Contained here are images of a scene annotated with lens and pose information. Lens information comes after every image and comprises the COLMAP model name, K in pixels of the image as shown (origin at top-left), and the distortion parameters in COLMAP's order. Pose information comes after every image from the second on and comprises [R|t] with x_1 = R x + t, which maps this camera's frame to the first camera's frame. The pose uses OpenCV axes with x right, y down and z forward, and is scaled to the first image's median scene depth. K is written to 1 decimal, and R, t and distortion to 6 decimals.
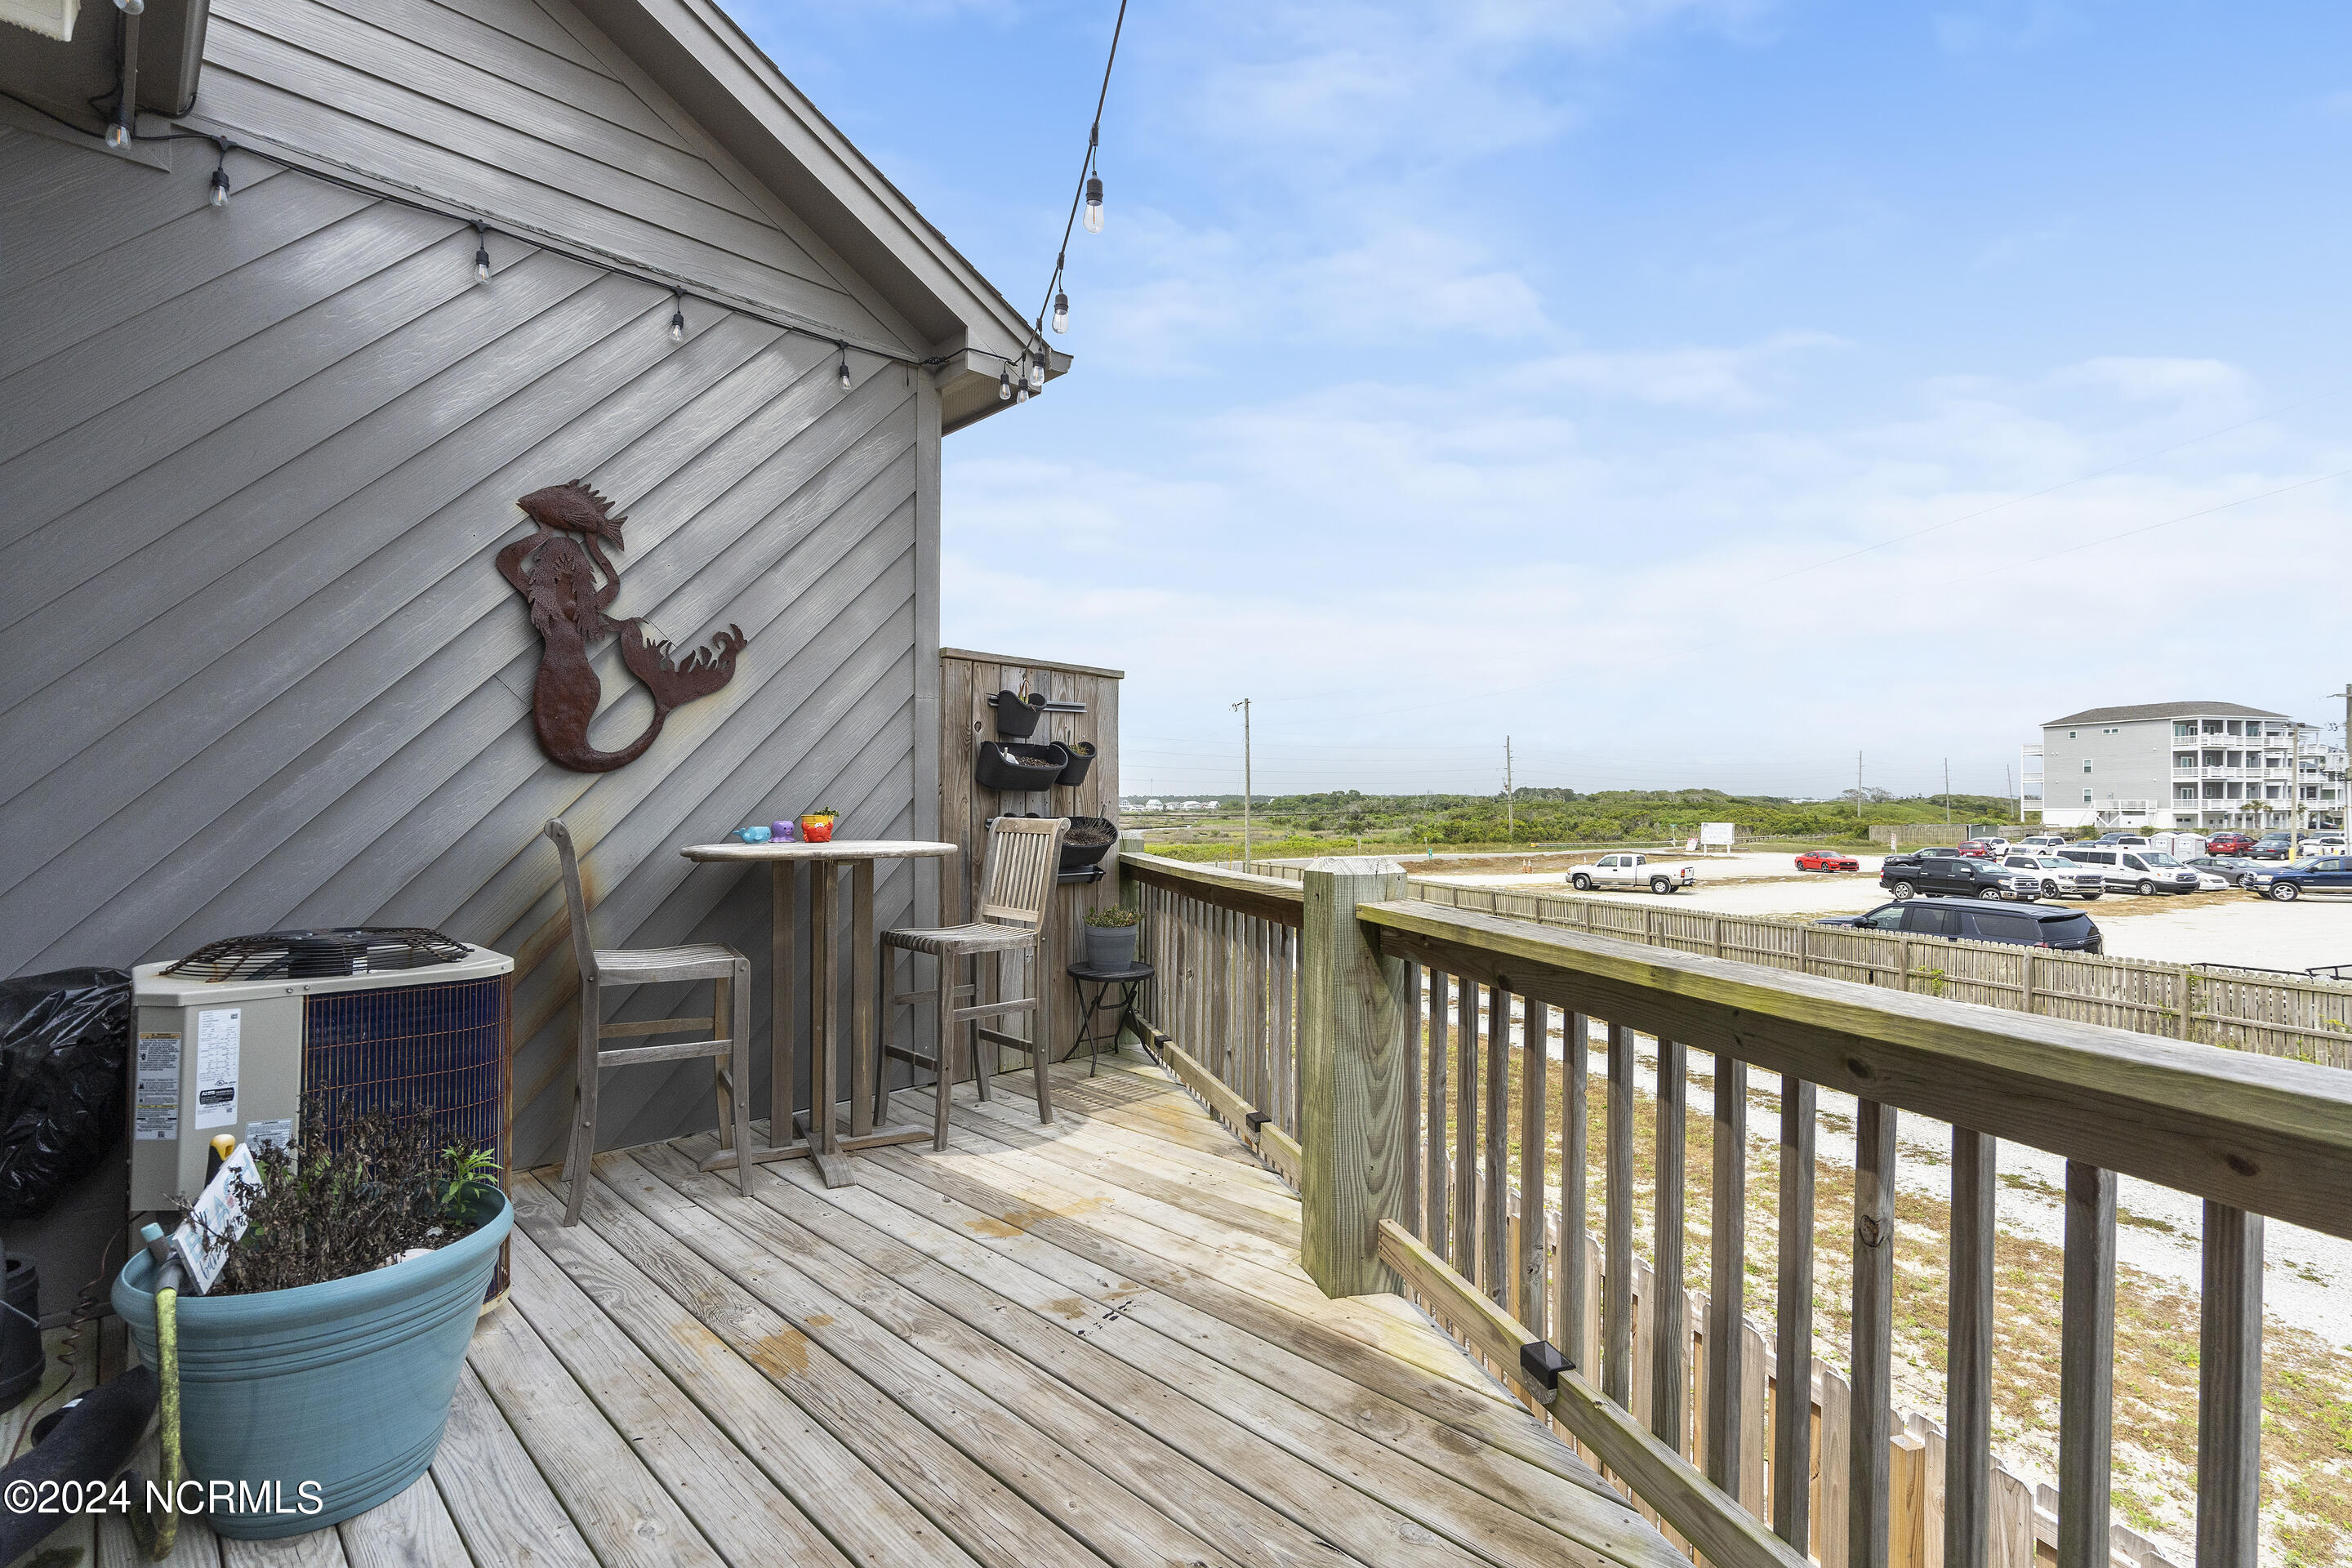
lens RADIAL K [[1077.1, 0, 1188.1], [0, 1077.1, 800.2], [0, 0, 1]] dist [-0.008889, 0.003307]
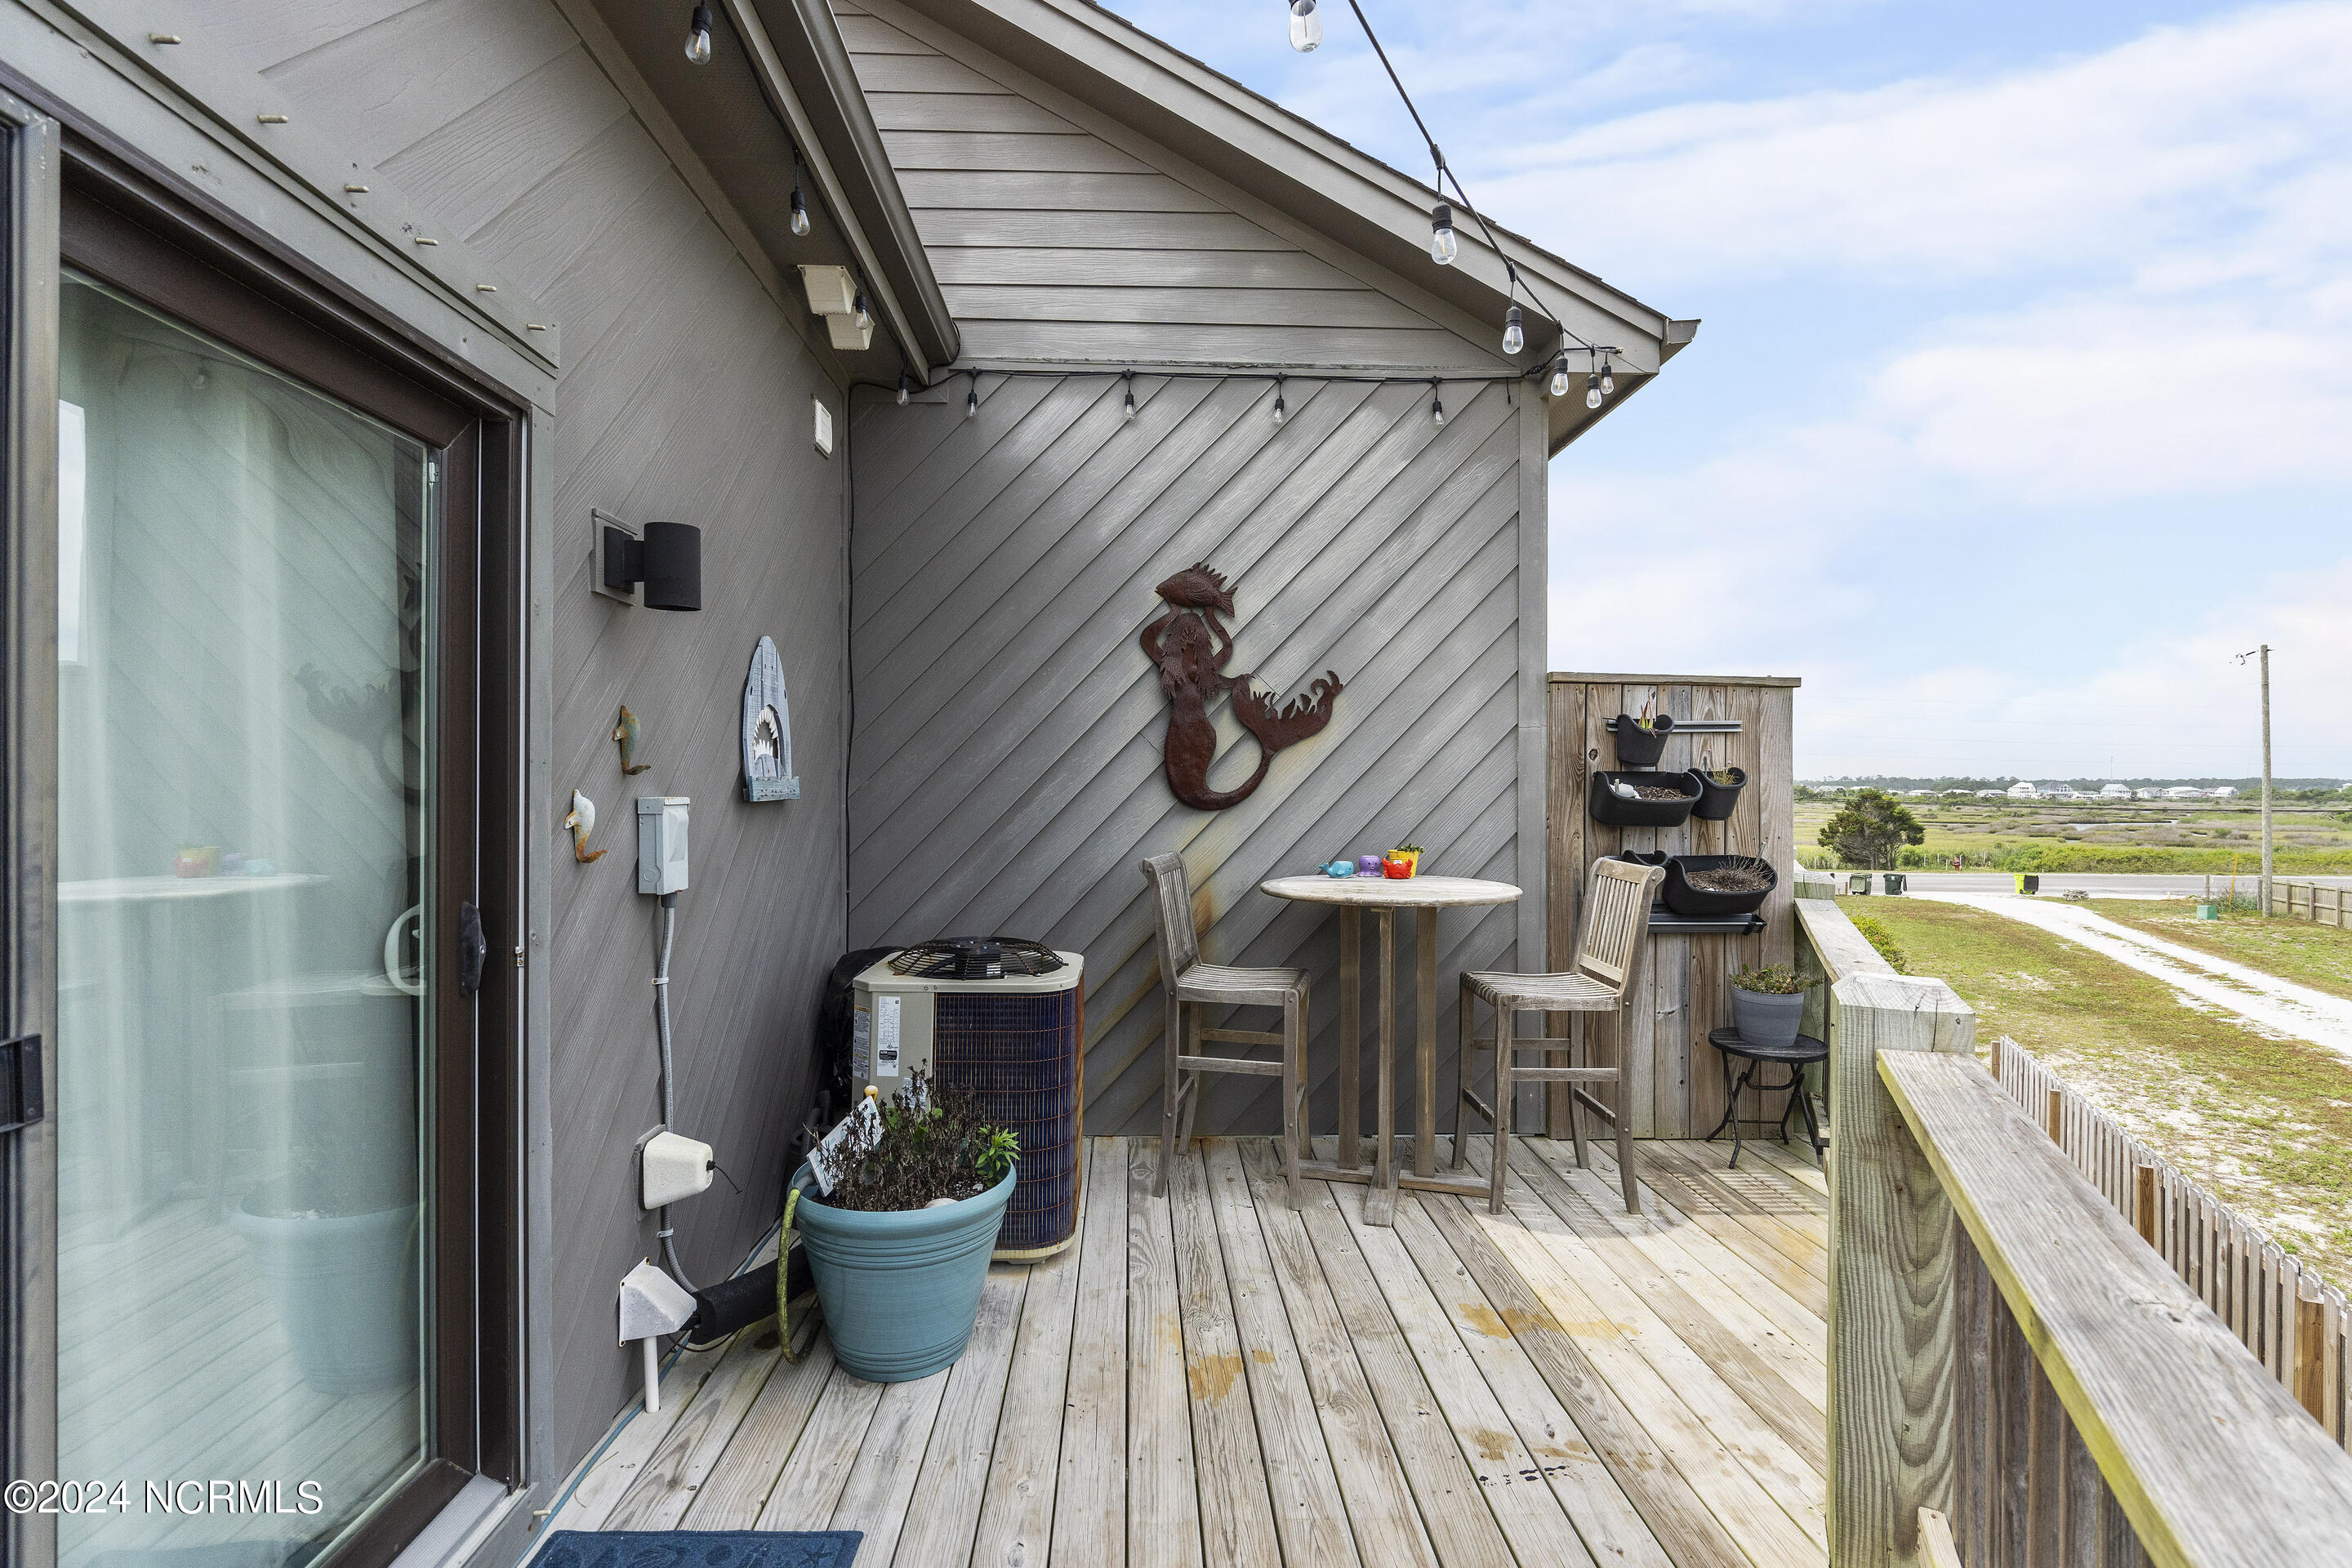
lens RADIAL K [[1077.1, 0, 1169.5], [0, 1077.1, 780.0], [0, 0, 1]] dist [-0.008889, 0.003307]
pose [[0.724131, 0.002772, -0.689656, 0.227877], [-0.003352, 0.999994, 0.000500, -0.060218], [0.689654, 0.001950, 0.724137, 0.119985]]
